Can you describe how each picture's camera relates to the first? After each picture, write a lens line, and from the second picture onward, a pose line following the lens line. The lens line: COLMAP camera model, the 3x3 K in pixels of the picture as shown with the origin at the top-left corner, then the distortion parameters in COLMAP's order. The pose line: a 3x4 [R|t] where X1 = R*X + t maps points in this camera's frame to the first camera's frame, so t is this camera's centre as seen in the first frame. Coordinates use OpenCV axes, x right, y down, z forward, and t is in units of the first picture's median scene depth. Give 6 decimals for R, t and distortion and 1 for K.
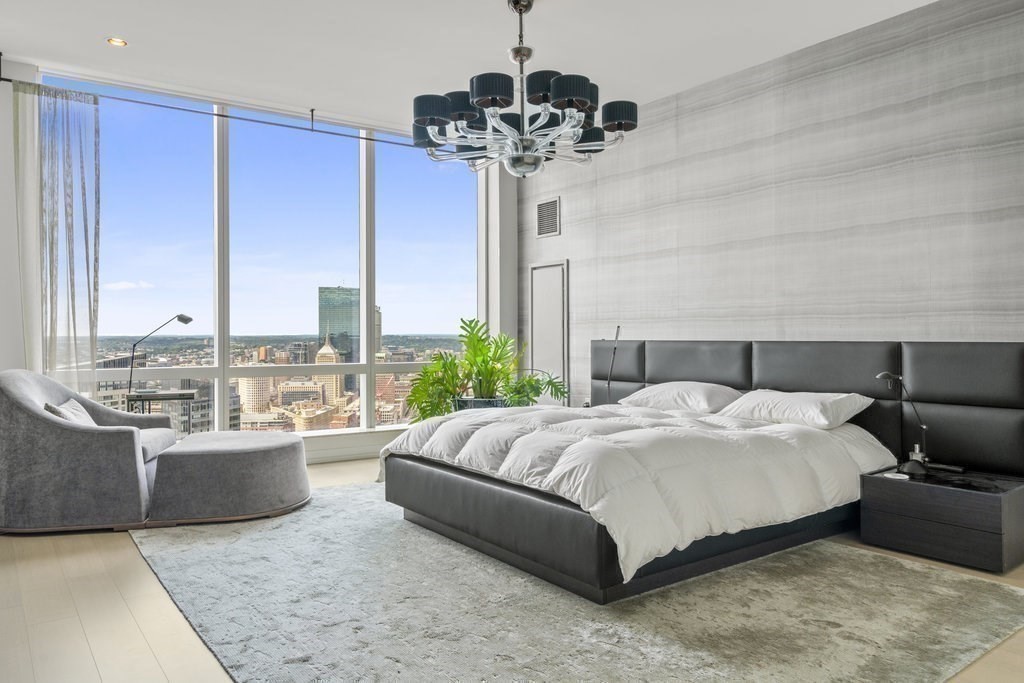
lens RADIAL K [[708.1, 0, 516.4], [0, 708.1, 329.9], [0, 0, 1]] dist [0.007881, 0.006207]
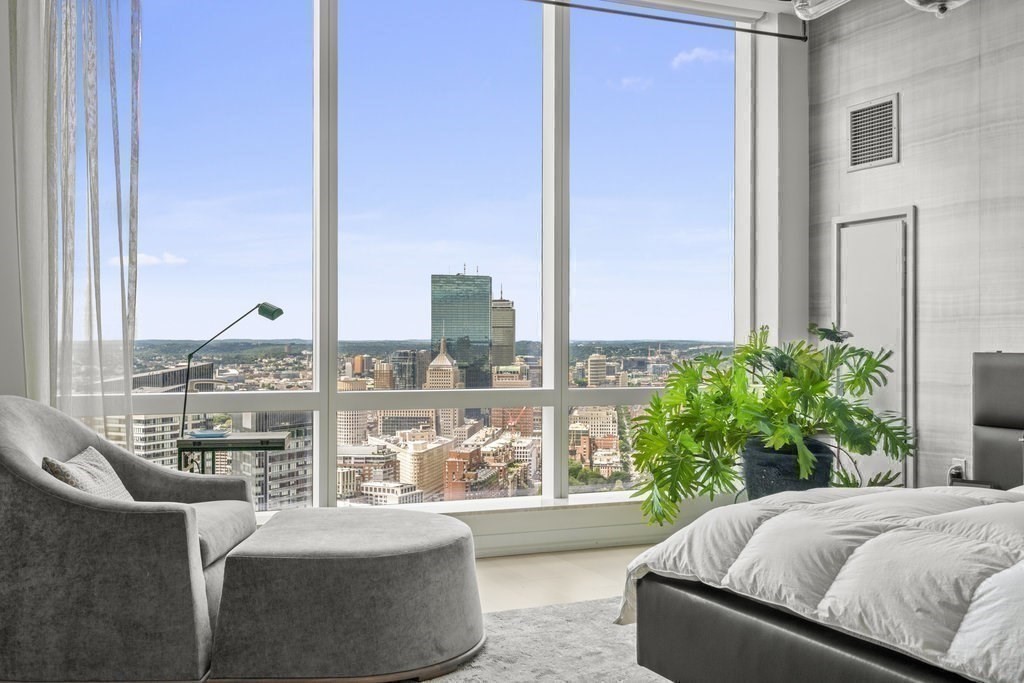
lens RADIAL K [[999.9, 0, 519.3], [0, 999.9, 336.6], [0, 0, 1]] dist [0.012594, 0.000000]
pose [[0.983096, 0.004843, -0.183027, -0.121732], [-0.004387, 0.999986, 0.002900, 0.002177], [0.183039, -0.002048, 0.983104, 0.241991]]
